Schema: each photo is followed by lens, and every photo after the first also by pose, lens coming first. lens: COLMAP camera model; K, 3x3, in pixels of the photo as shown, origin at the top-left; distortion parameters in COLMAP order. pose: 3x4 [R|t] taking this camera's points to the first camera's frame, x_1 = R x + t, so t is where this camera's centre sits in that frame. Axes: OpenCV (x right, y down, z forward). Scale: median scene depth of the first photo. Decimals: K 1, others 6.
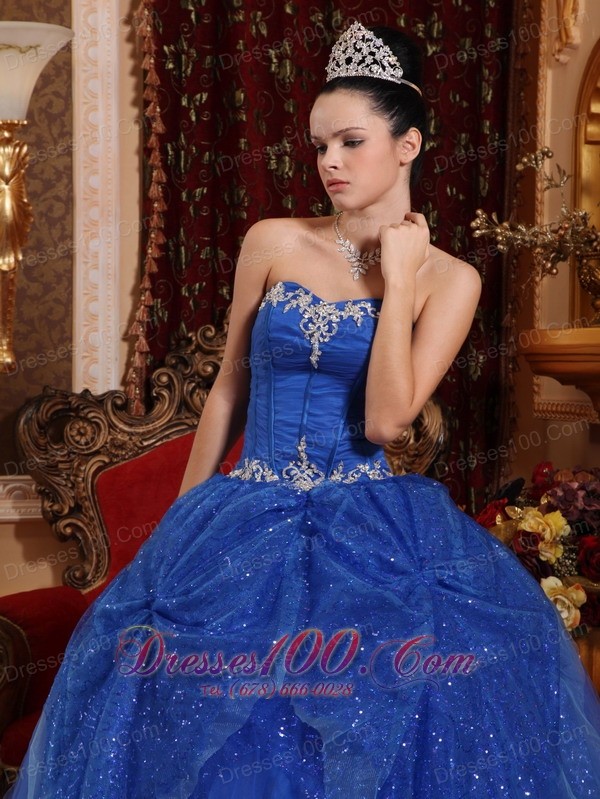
lens RADIAL K [[3256.0, 0, 244.0], [0, 3256.0, 399.2], [0, 0, 1]] dist [1.088265, -1.205643]
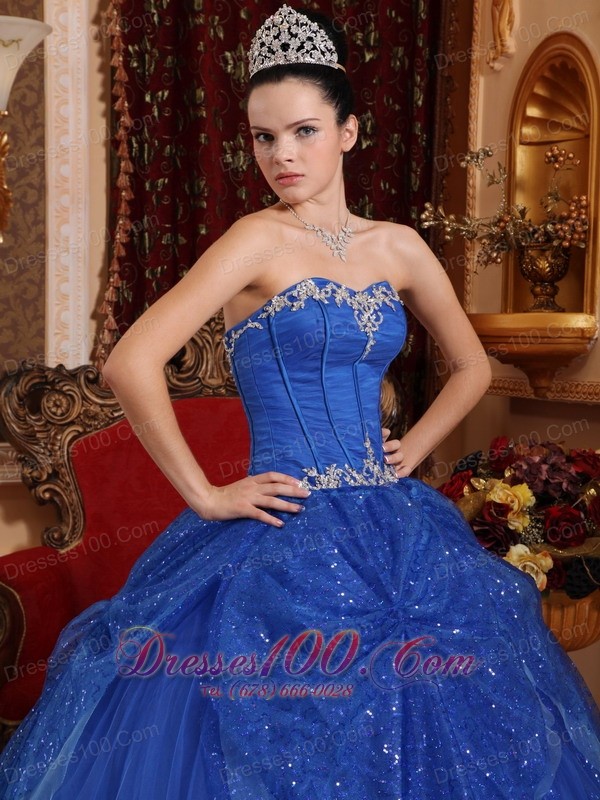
lens RADIAL K [[2277.9, 0, 294.6], [0, 2277.9, 448.4], [0, 0, 1]] dist [0.499019, 0.088919]
pose [[0.991865, -0.000470, 0.127291, -0.067710], [-0.005694, 0.998828, 0.048054, -0.011990], [-0.127165, -0.048388, 0.990701, 0.234784]]
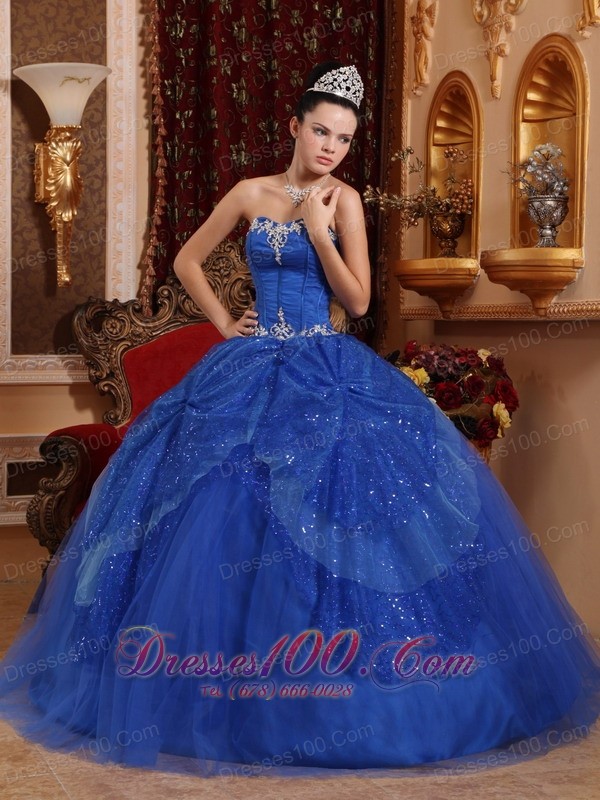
lens RADIAL K [[2632.3, 0, 300.0], [0, 2632.3, 400.0], [0, 0, 1]] dist [0.301425, 1.482260]
pose [[0.996441, 0.002773, 0.084246, -0.066227], [-0.002825, 0.999996, 0.000487, 0.044050], [-0.084244, -0.000724, 0.996445, -0.258044]]
